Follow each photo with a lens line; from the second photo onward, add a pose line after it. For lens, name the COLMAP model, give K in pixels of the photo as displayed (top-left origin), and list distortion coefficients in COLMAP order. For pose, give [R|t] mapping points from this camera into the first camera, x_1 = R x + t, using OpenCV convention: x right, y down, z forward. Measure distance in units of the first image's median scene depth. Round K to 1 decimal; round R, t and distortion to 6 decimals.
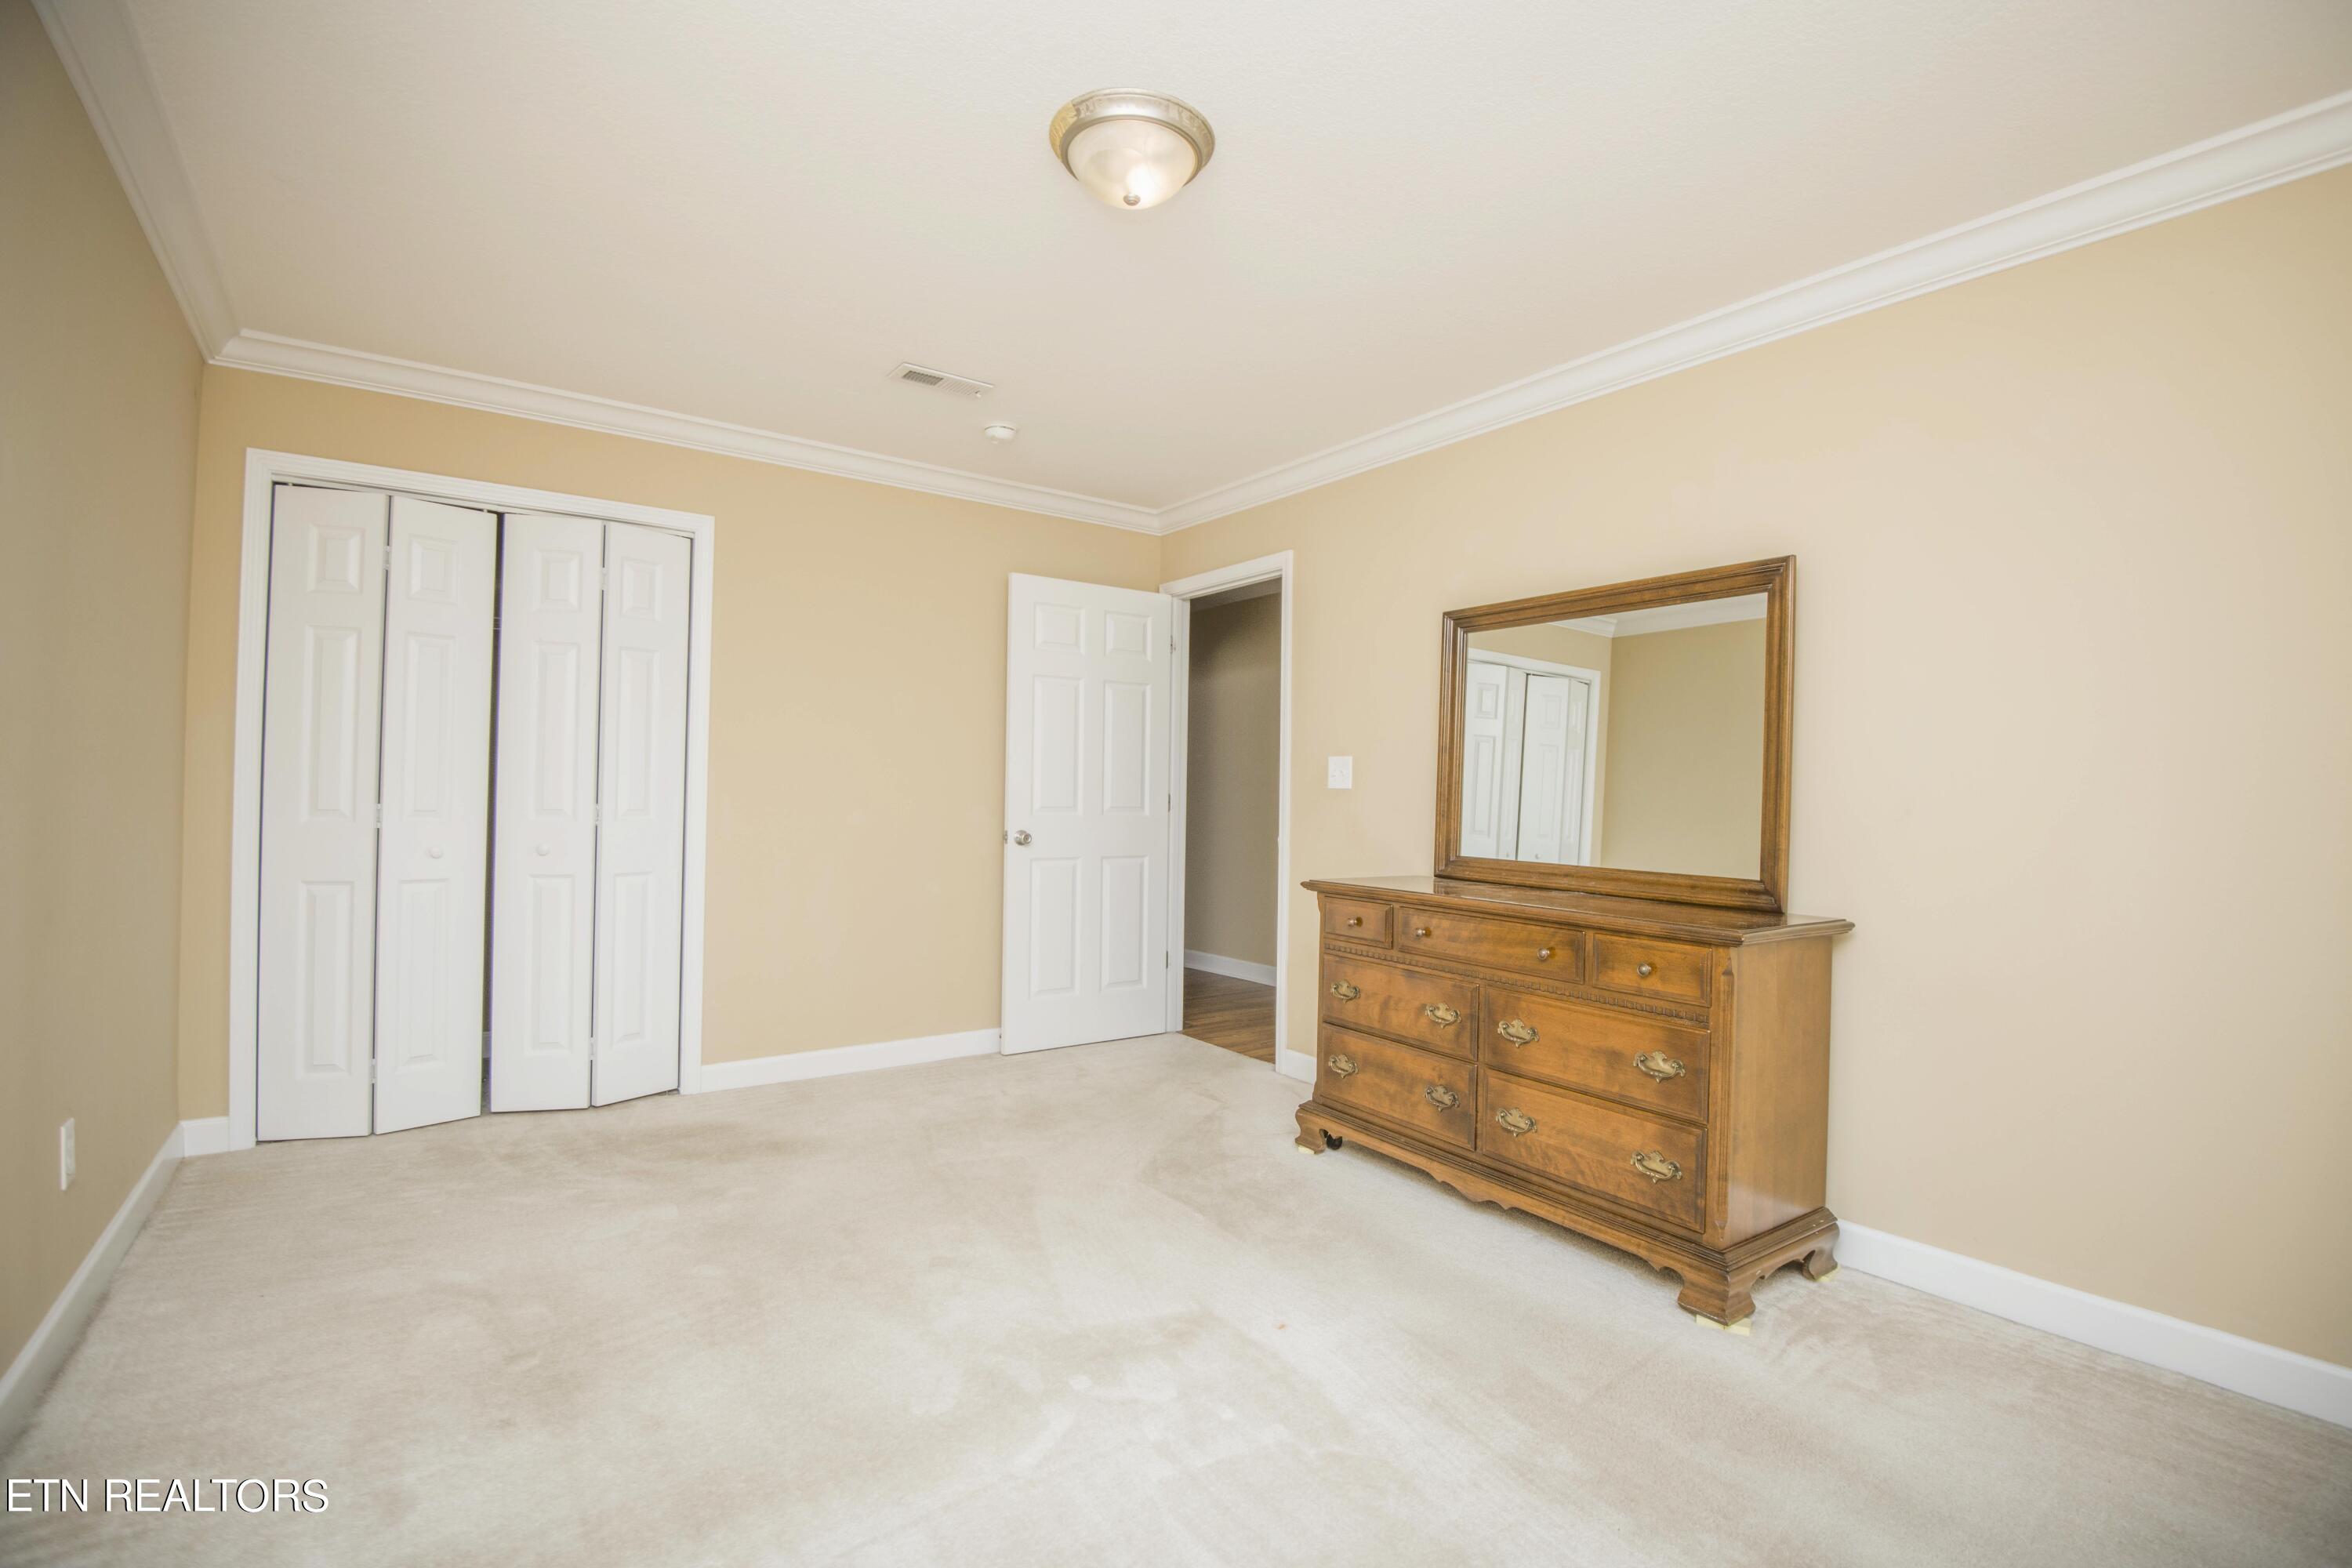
lens RADIAL K [[1074.6, 0, 1172.0], [0, 1074.6, 789.5], [0, 0, 1]] dist [-0.014487, -0.013475]
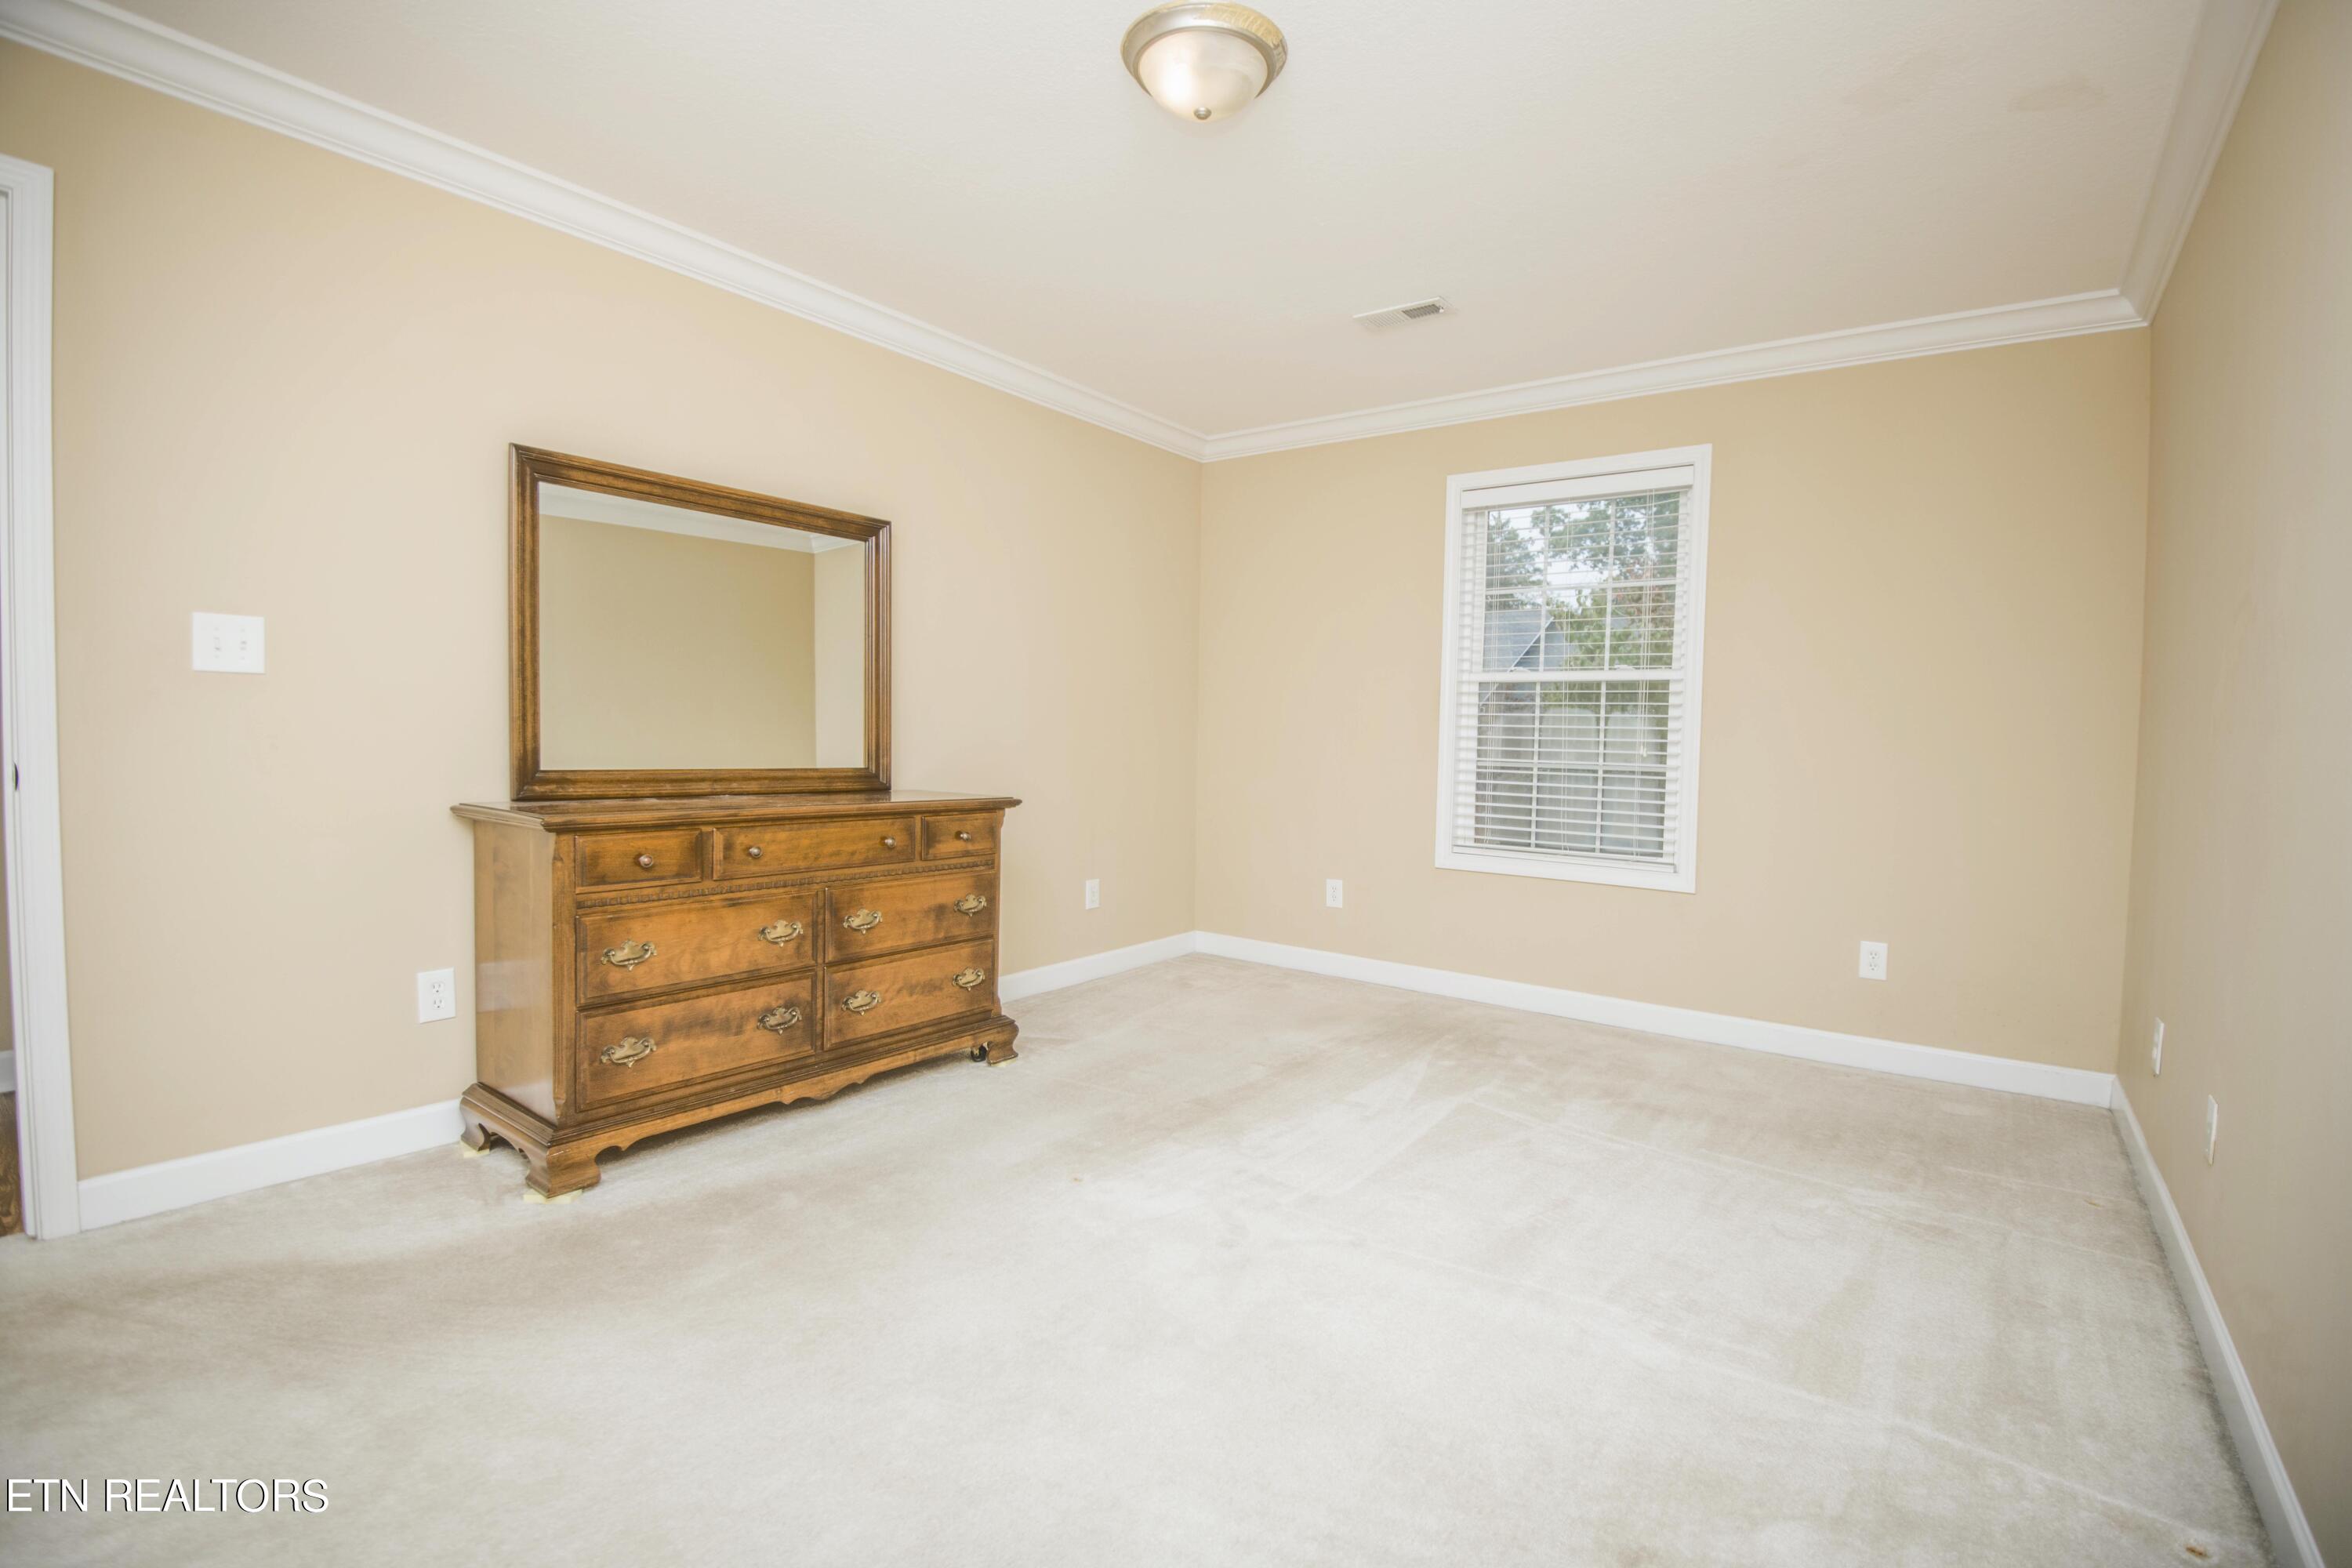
lens RADIAL K [[1074.6, 0, 1182.1], [0, 1074.6, 786.7], [0, 0, 1]] dist [-0.014487, -0.013475]
pose [[-0.321235, -0.076548, 0.943901, -0.780991], [-0.034593, 0.997011, 0.069082, 0.005240], [-0.946367, -0.010460, -0.322923, 1.025670]]
